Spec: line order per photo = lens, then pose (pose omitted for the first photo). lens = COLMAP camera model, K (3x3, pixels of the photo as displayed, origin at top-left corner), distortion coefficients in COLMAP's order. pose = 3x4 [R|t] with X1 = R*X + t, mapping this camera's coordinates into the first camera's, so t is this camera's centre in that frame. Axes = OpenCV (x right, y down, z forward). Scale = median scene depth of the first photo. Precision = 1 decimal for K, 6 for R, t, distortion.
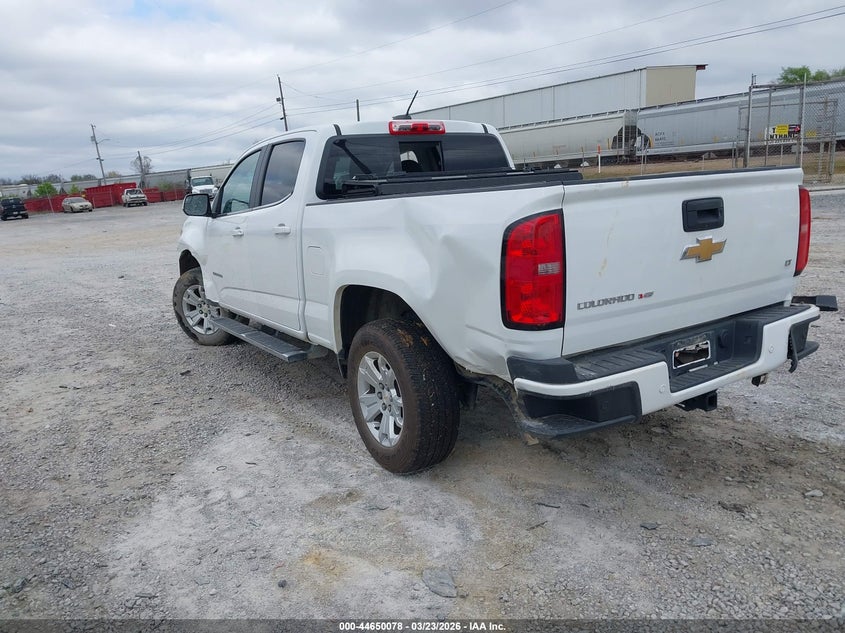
lens RADIAL K [[718.8, 0, 425.2], [0, 718.8, 314.6], [0, 0, 1]] dist [-0.000311, 0.006759]
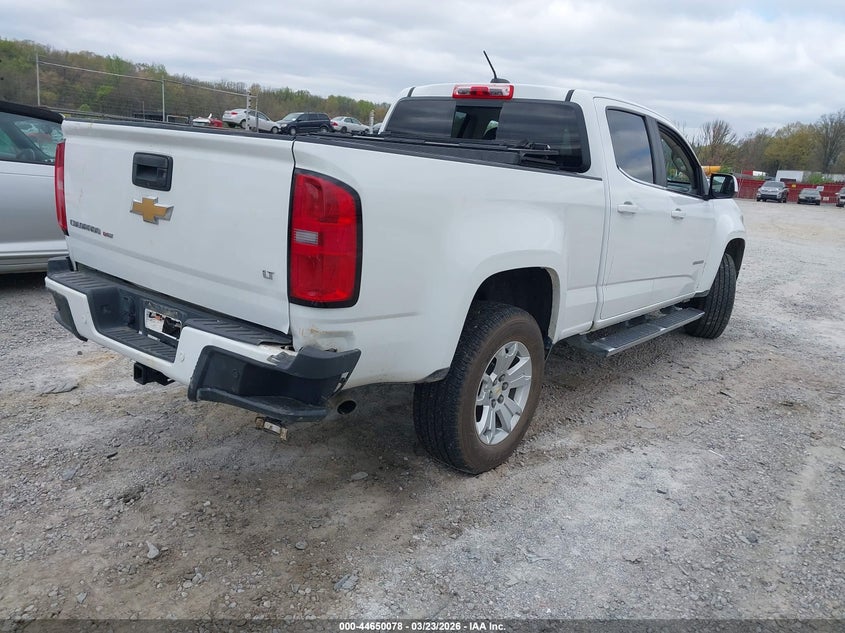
lens RADIAL K [[718.8, 0, 425.2], [0, 718.8, 314.6], [0, 0, 1]] dist [-0.000311, 0.006759]
pose [[0.263103, 0.286526, -0.921238, 1.239838], [-0.272445, 0.938082, 0.213955, -0.233560], [0.925500, 0.194695, 0.324874, 0.954388]]
